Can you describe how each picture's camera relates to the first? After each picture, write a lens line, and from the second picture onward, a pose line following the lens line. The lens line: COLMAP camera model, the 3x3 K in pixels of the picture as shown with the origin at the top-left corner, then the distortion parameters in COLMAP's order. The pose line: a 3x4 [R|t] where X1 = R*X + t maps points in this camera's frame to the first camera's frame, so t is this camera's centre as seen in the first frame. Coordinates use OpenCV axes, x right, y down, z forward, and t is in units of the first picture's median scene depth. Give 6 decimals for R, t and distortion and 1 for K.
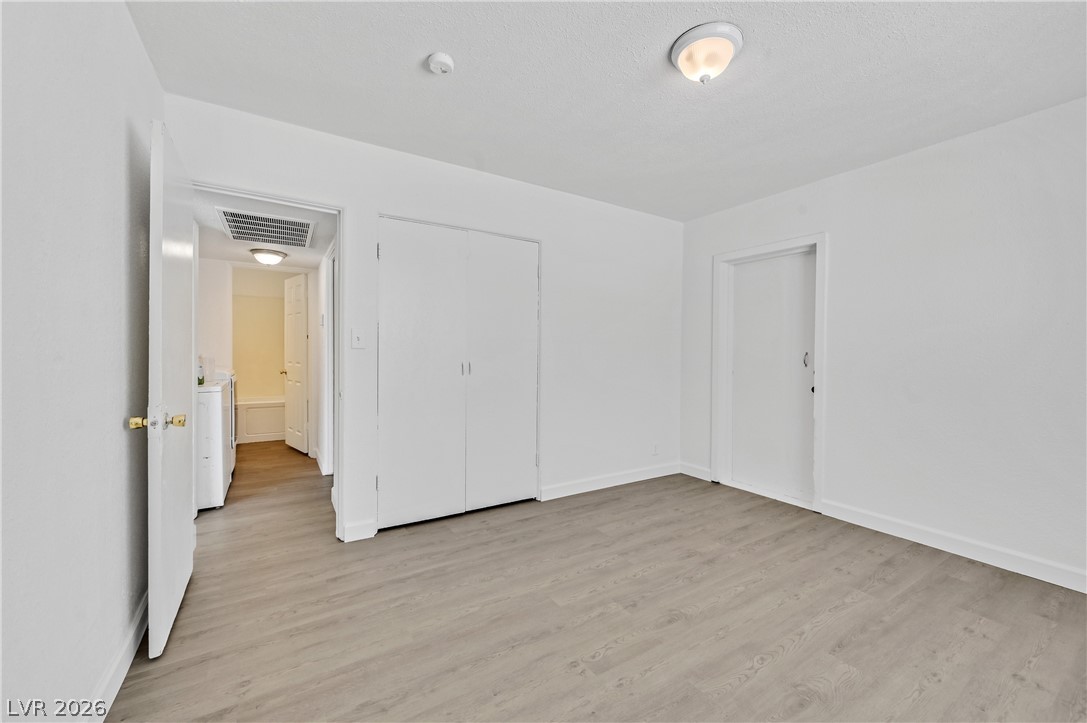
lens RADIAL K [[433.1, 0, 537.9], [0, 433.1, 351.4], [0, 0, 1]] dist [0.001499, -0.000080]
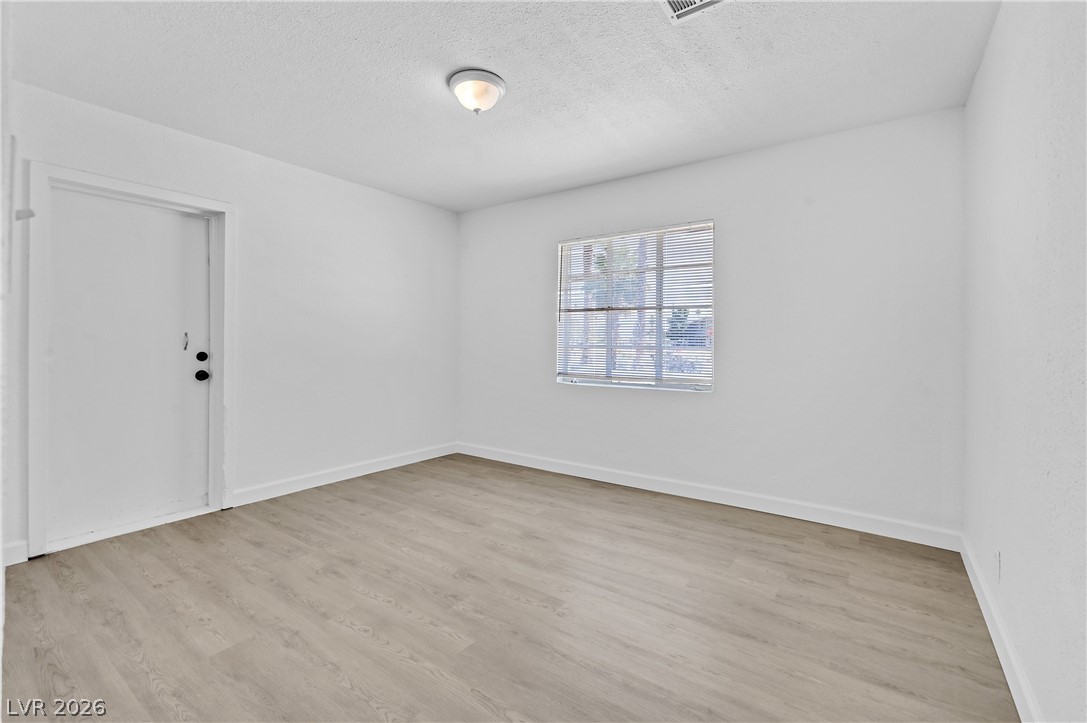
lens RADIAL K [[463.6, 0, 550.3], [0, 463.6, 340.1], [0, 0, 1]] dist [-0.000809, -0.000129]
pose [[-0.392342, -0.006519, 0.919796, -0.641208], [-0.014052, 0.999901, 0.001093, 0.011080], [-0.919712, -0.012496, -0.392395, 0.966908]]
